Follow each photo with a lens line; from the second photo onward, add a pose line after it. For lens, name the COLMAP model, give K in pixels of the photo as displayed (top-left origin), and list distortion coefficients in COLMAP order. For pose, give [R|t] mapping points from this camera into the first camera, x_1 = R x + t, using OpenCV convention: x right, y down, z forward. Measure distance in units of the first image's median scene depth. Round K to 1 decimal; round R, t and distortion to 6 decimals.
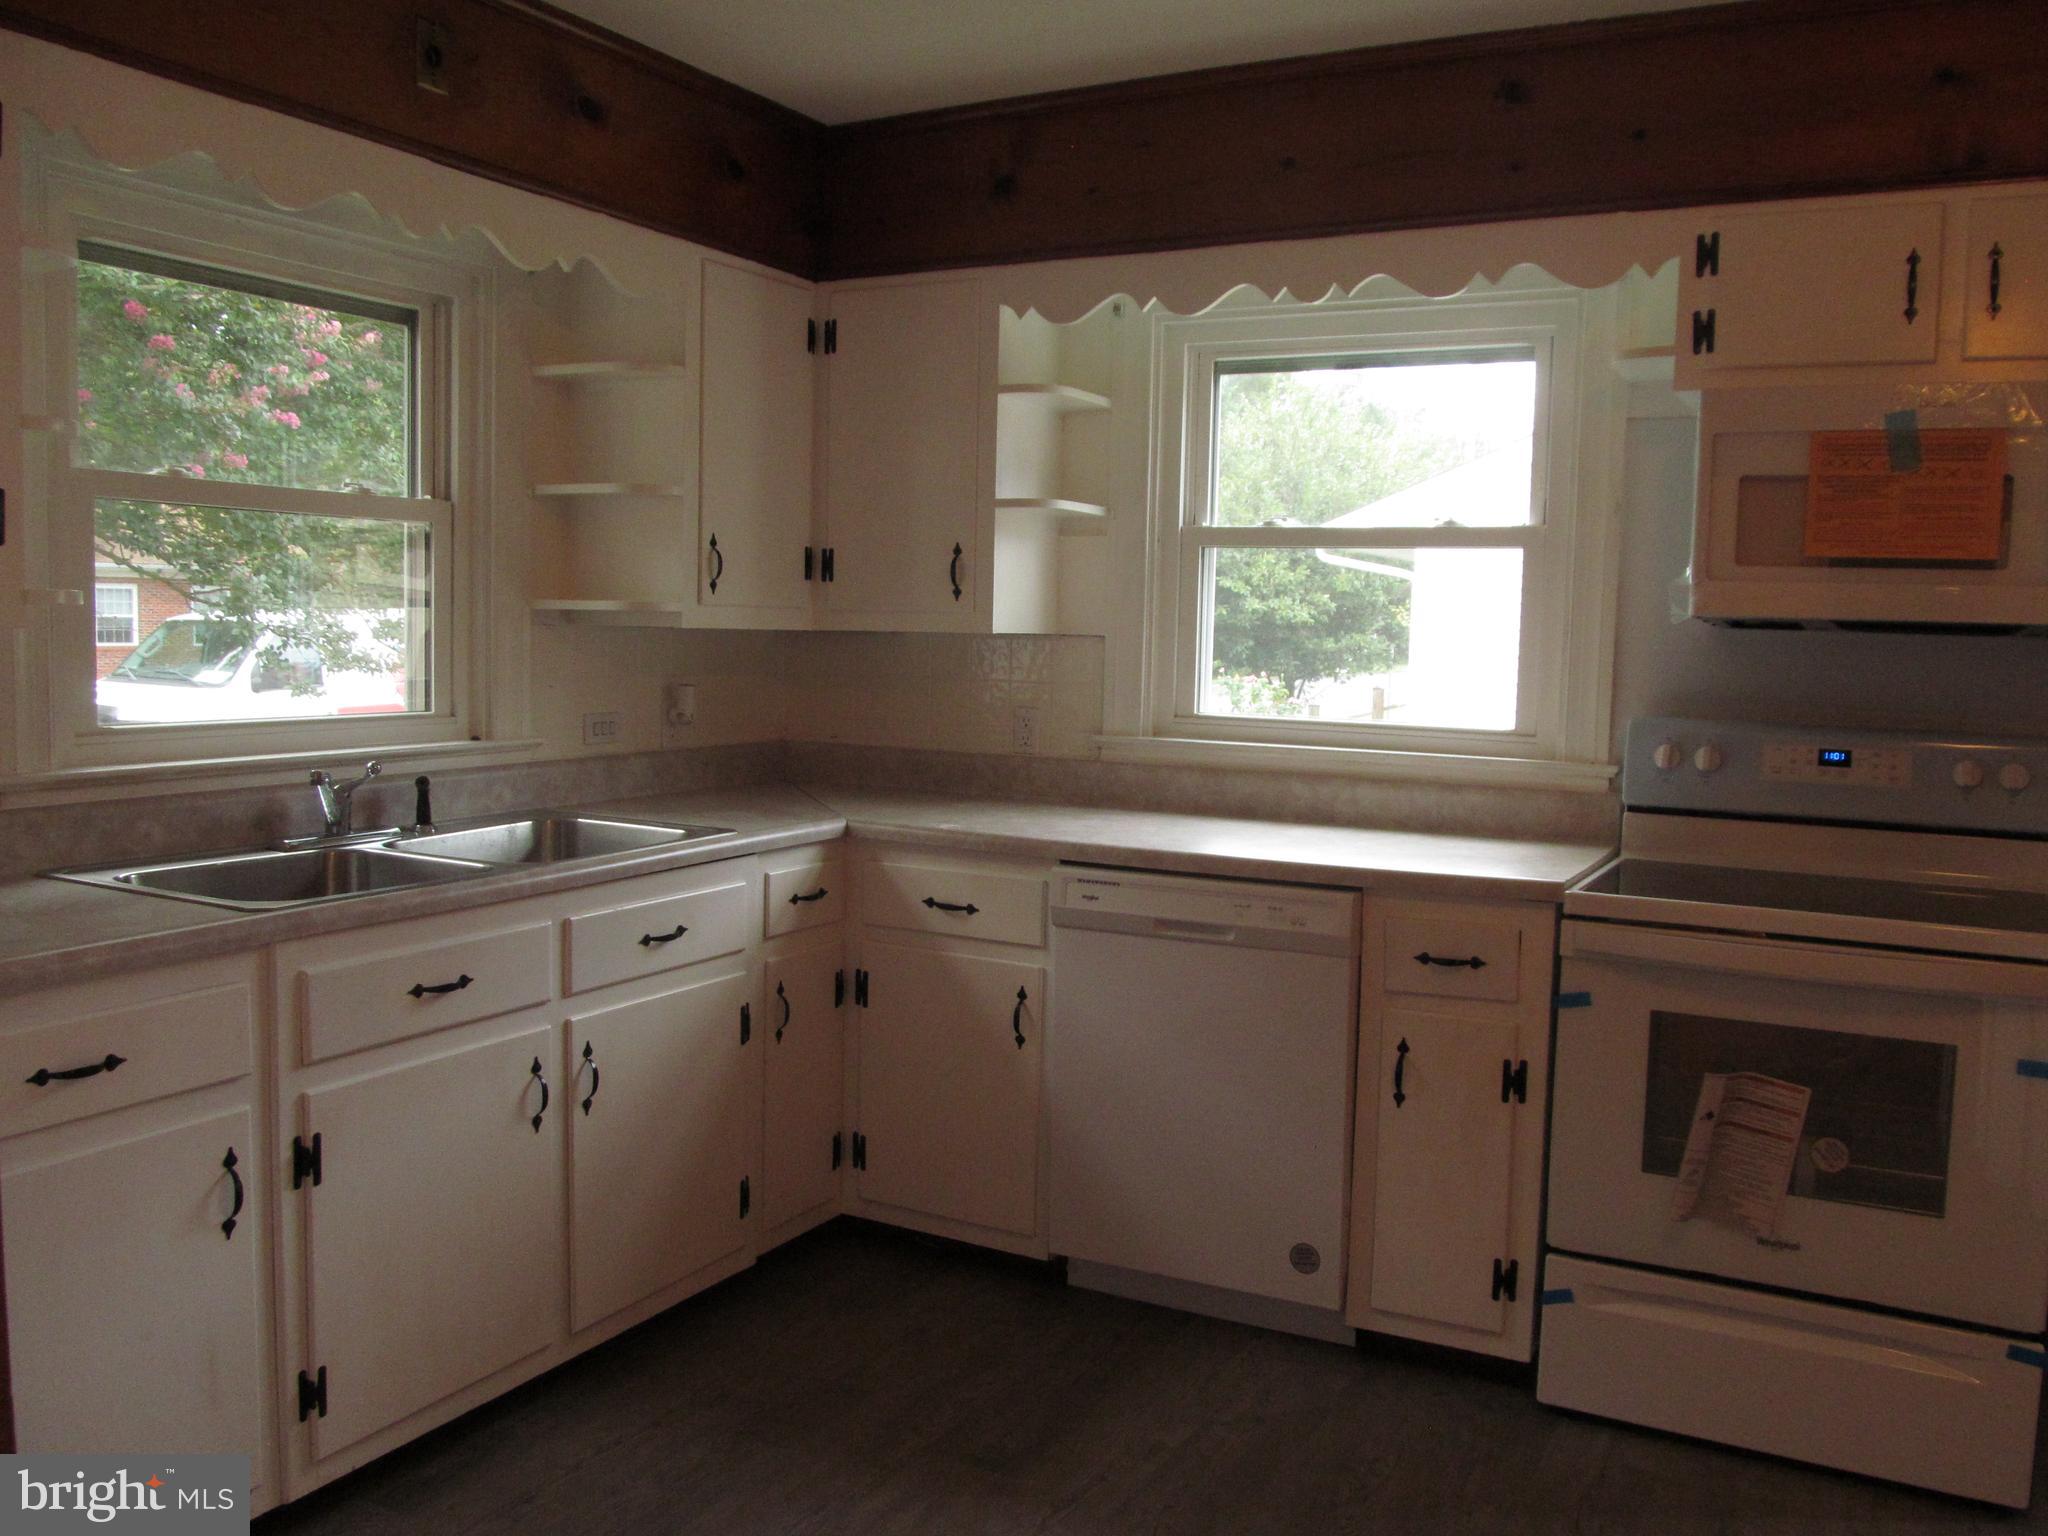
lens RADIAL K [[1708.2, 0, 1029.5], [0, 1708.2, 764.5], [0, 0, 1]] dist [-0.062930, 0.028902]
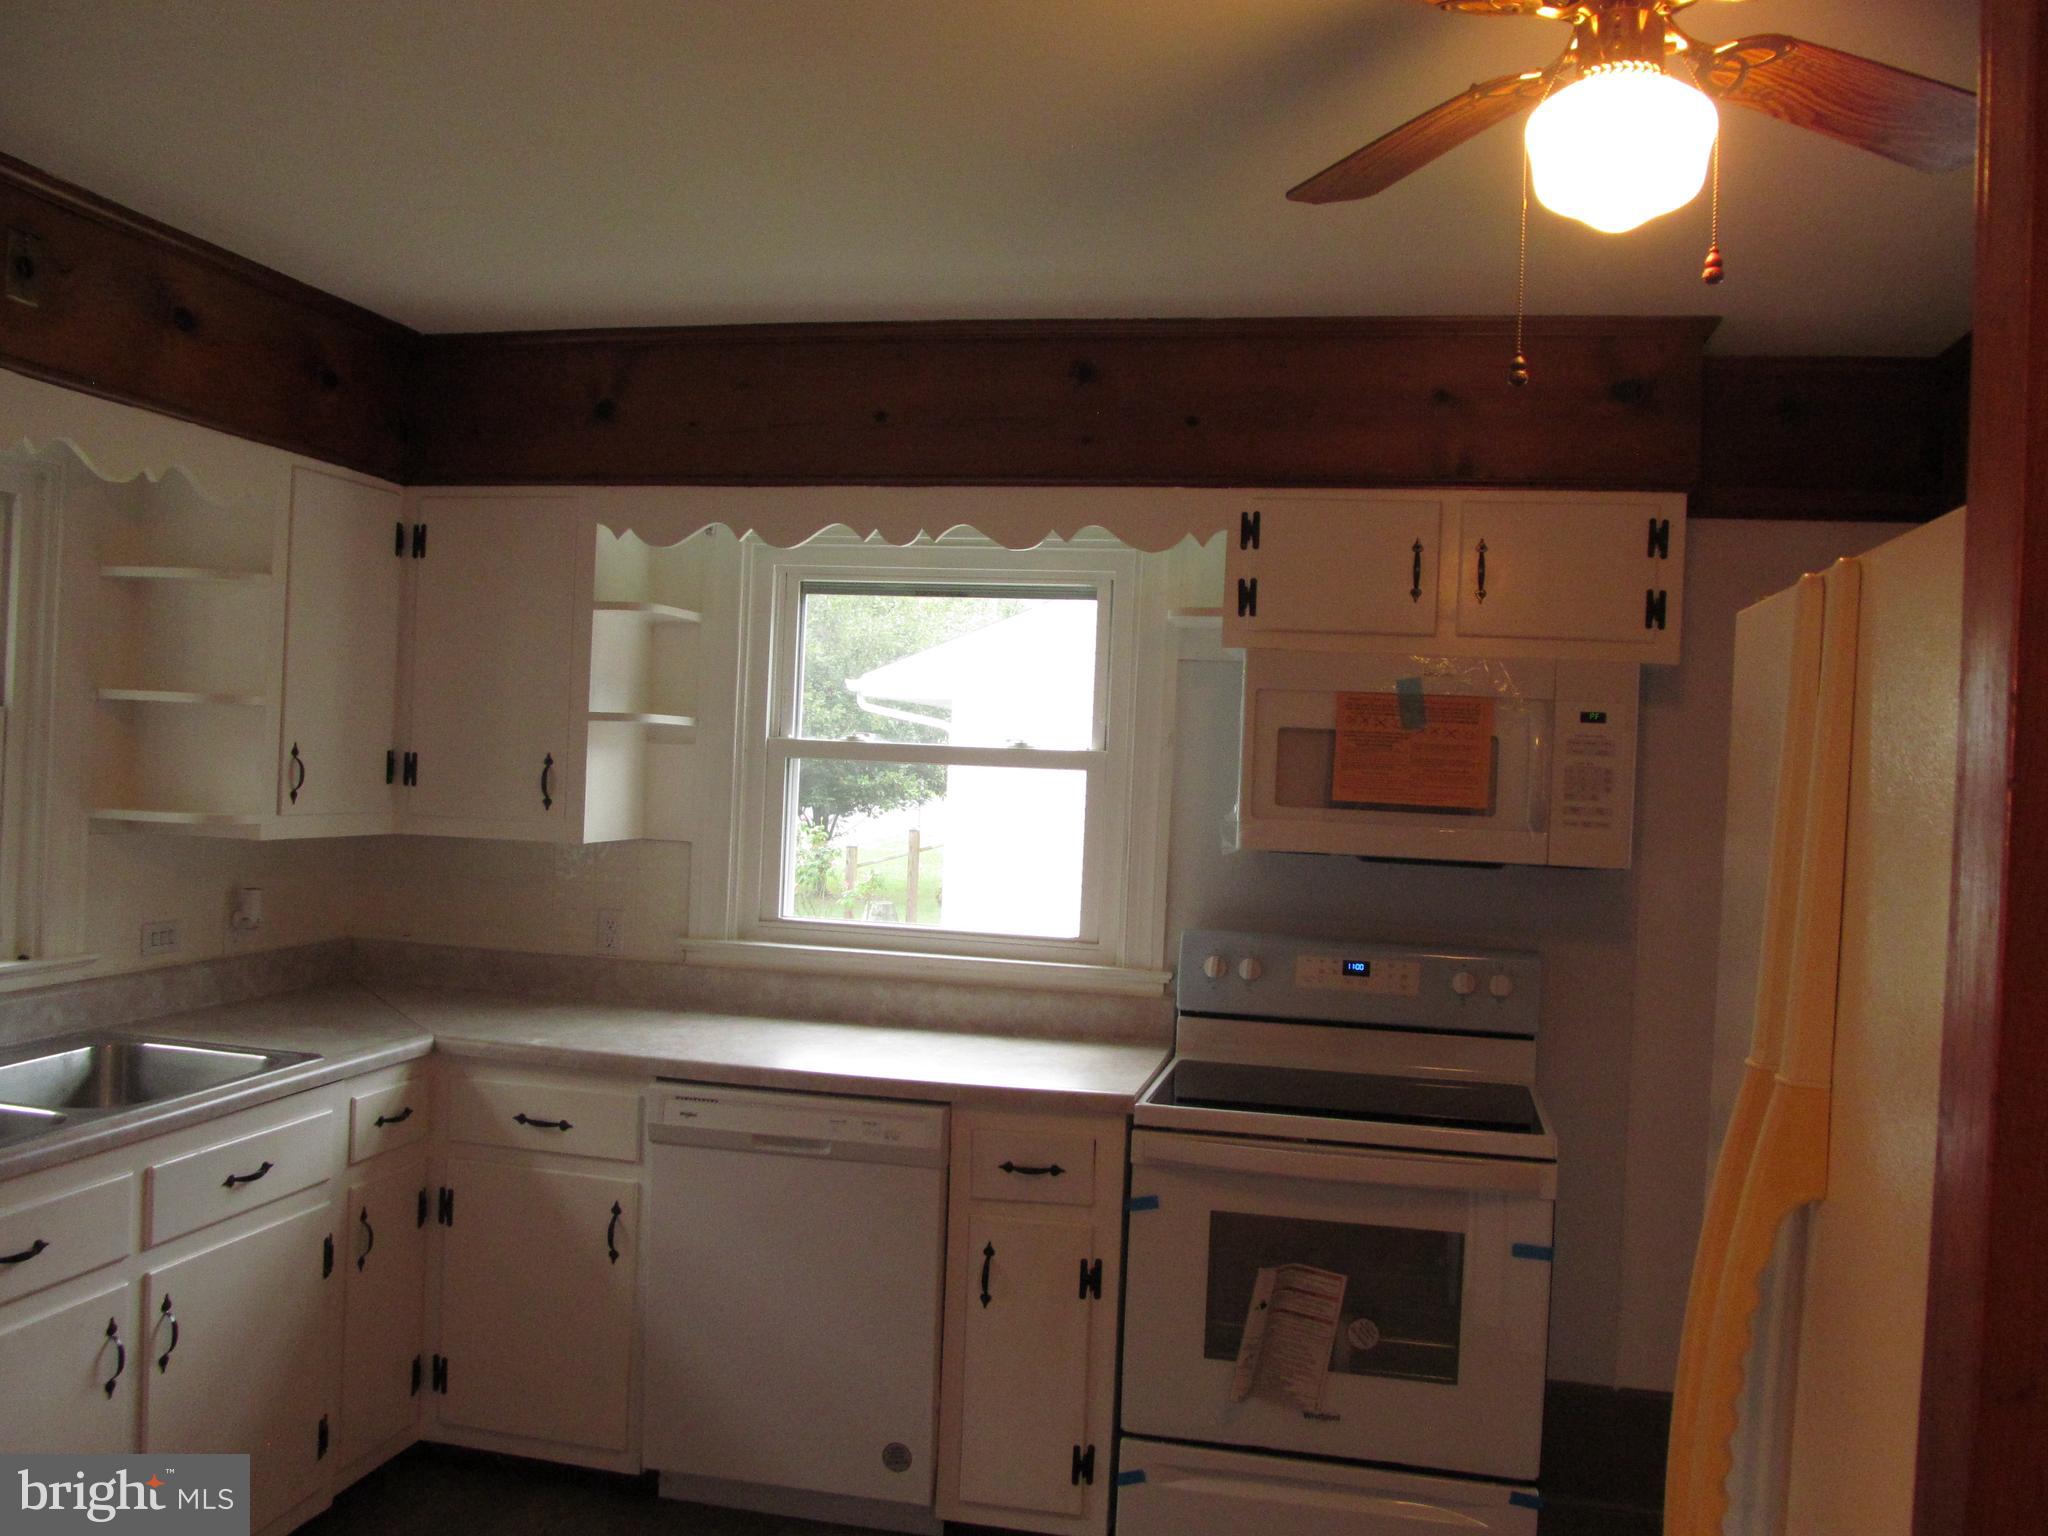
lens RADIAL K [[1708.2, 0, 1029.5], [0, 1708.2, 764.5], [0, 0, 1]] dist [-0.062930, 0.028902]
pose [[0.962137, 0.016949, 0.272040, -0.048139], [0.002502, 0.997473, -0.070996, -0.058489], [-0.272556, 0.068988, 0.959663, -0.050651]]
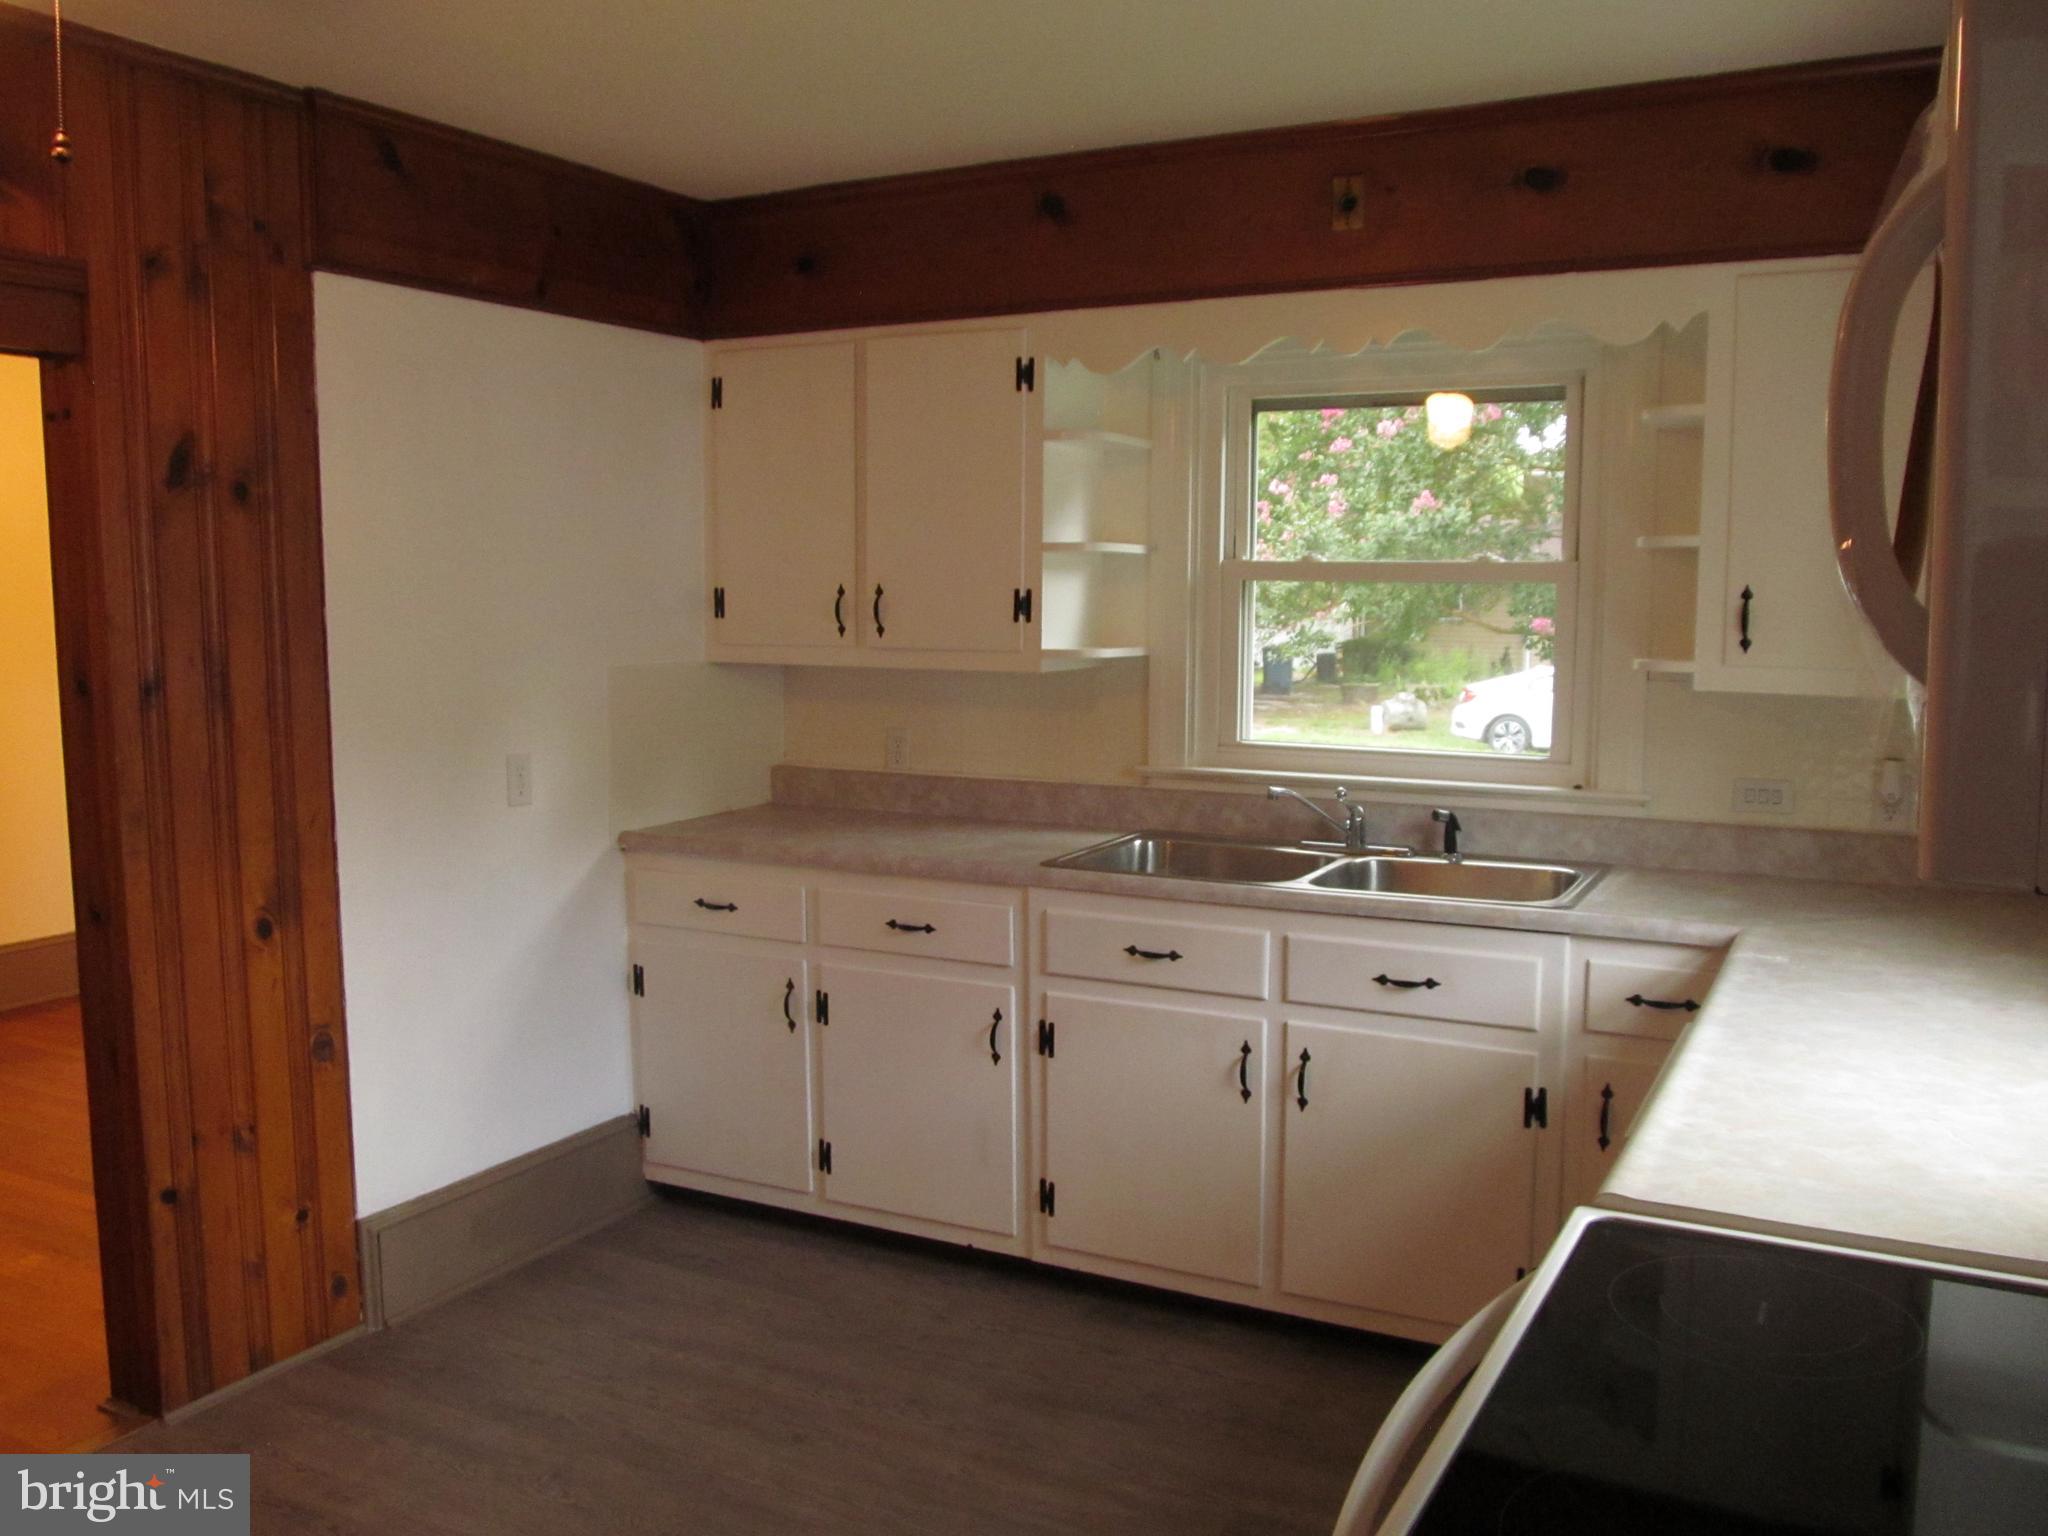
lens RADIAL K [[1708.2, 0, 1029.5], [0, 1708.2, 764.5], [0, 0, 1]] dist [-0.062930, 0.028902]
pose [[0.003822, 0.086428, -0.996251, 0.763176], [-0.085894, 0.992604, 0.085782, -0.095958], [0.996297, 0.085244, 0.011217, 0.694070]]
